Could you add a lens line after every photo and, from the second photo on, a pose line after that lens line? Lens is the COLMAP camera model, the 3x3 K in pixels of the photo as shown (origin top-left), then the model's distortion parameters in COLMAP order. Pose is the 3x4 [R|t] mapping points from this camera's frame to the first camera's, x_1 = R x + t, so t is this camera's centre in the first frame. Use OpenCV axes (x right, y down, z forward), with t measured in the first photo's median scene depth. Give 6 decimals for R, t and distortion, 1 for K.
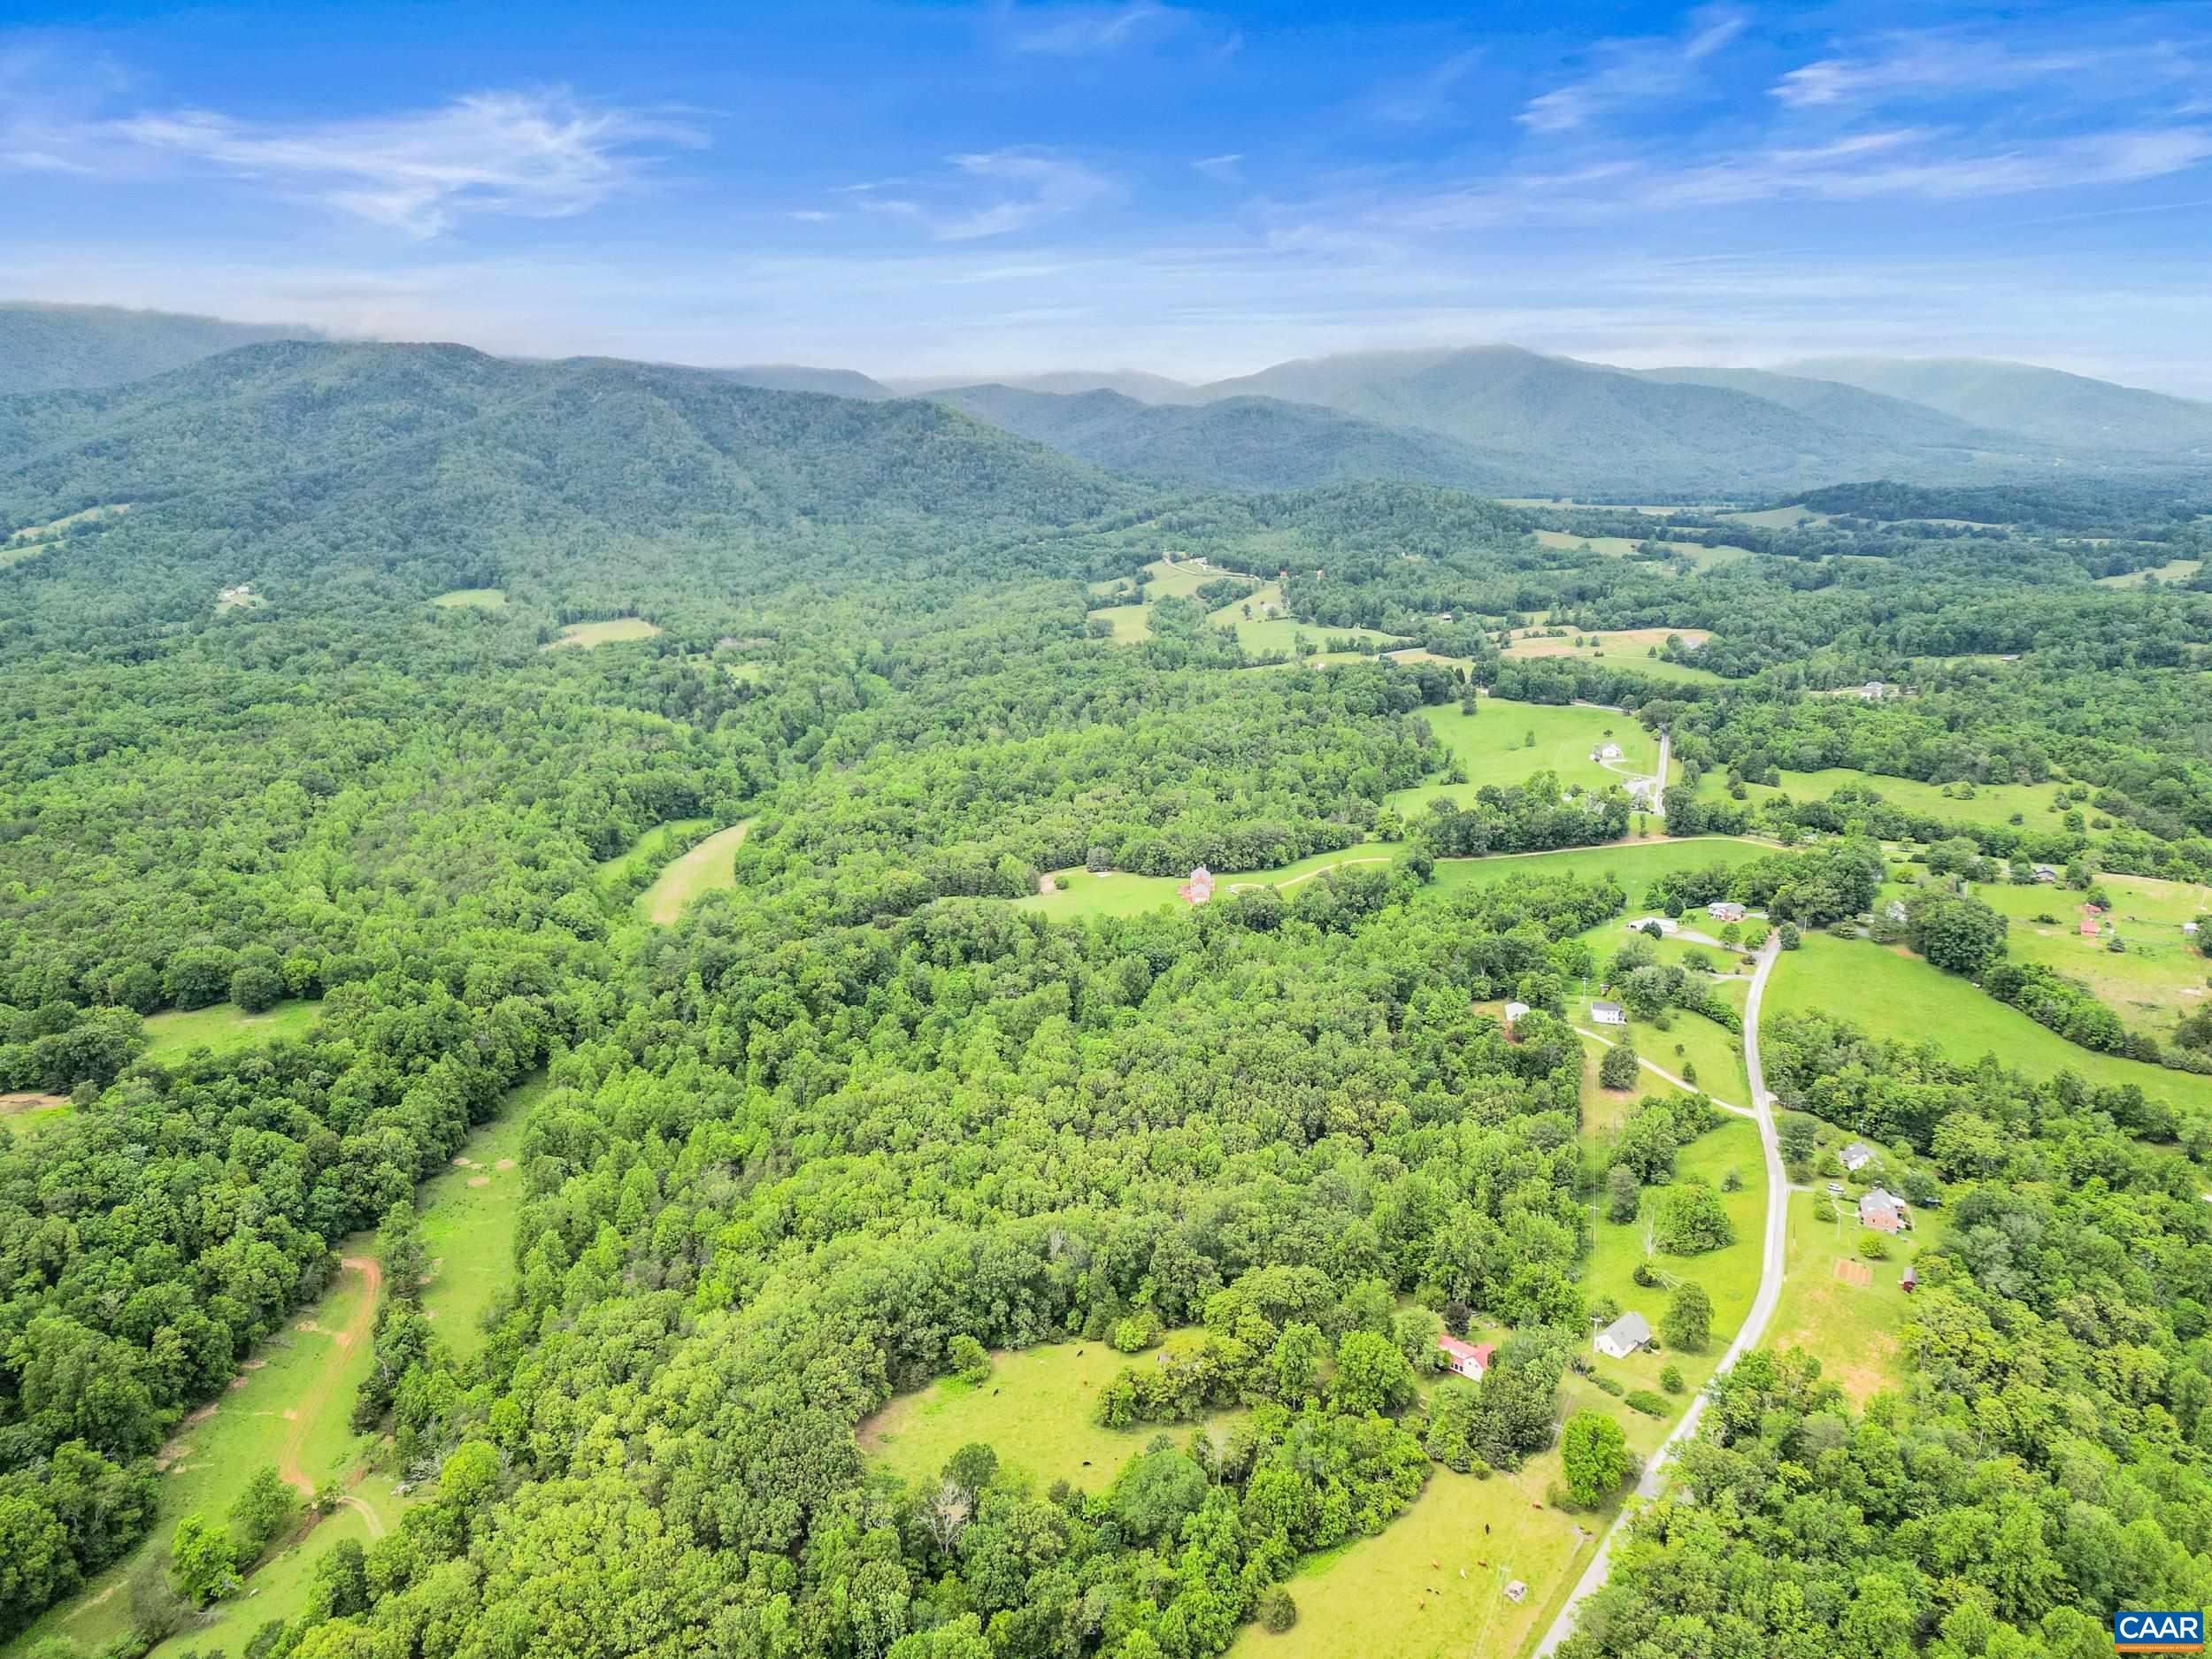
lens RADIAL K [[1540.0, 0, 1094.0], [0, 1540.0, 862.2], [0, 0, 1]] dist [0.091114, -0.093305]
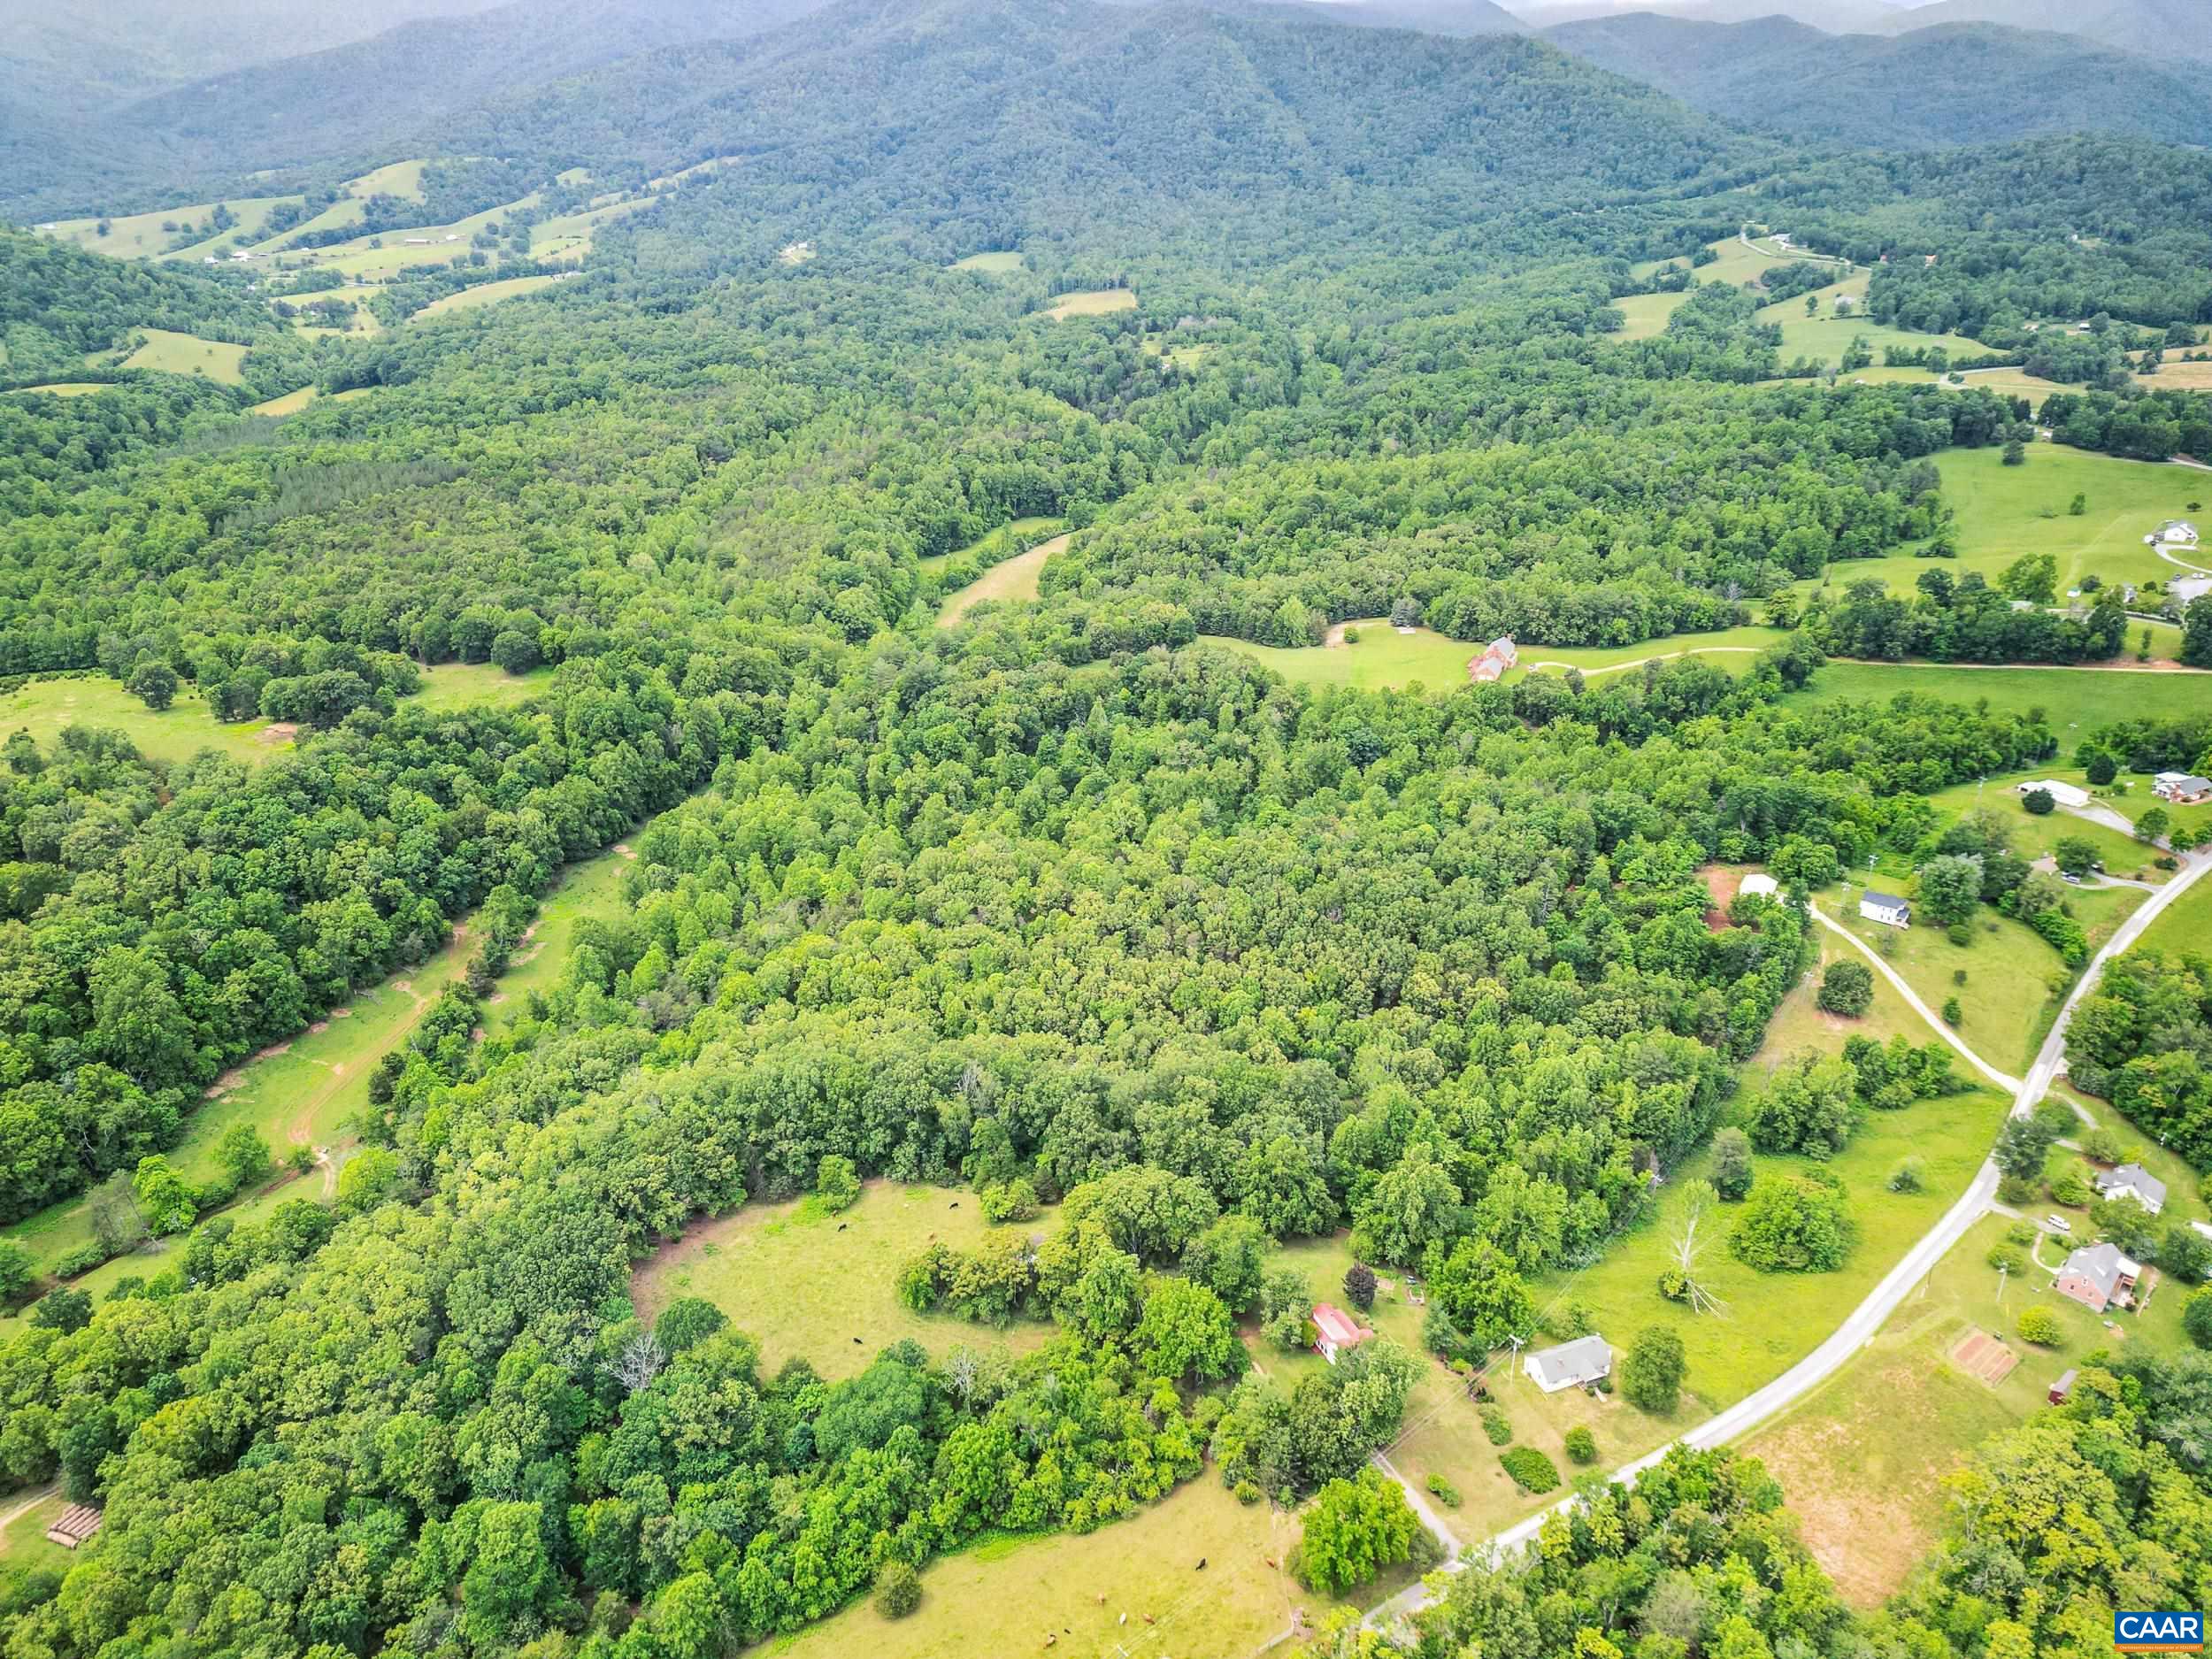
lens RADIAL K [[1536.9, 0, 1096.4], [0, 1536.9, 837.0], [0, 0, 1]] dist [0.088384, -0.083604]
pose [[0.926575, 0.162593, -0.339150, 0.143849], [-0.098119, 0.975001, 0.199362, -0.031603], [0.363087, -0.151447, 0.919365, 0.108757]]
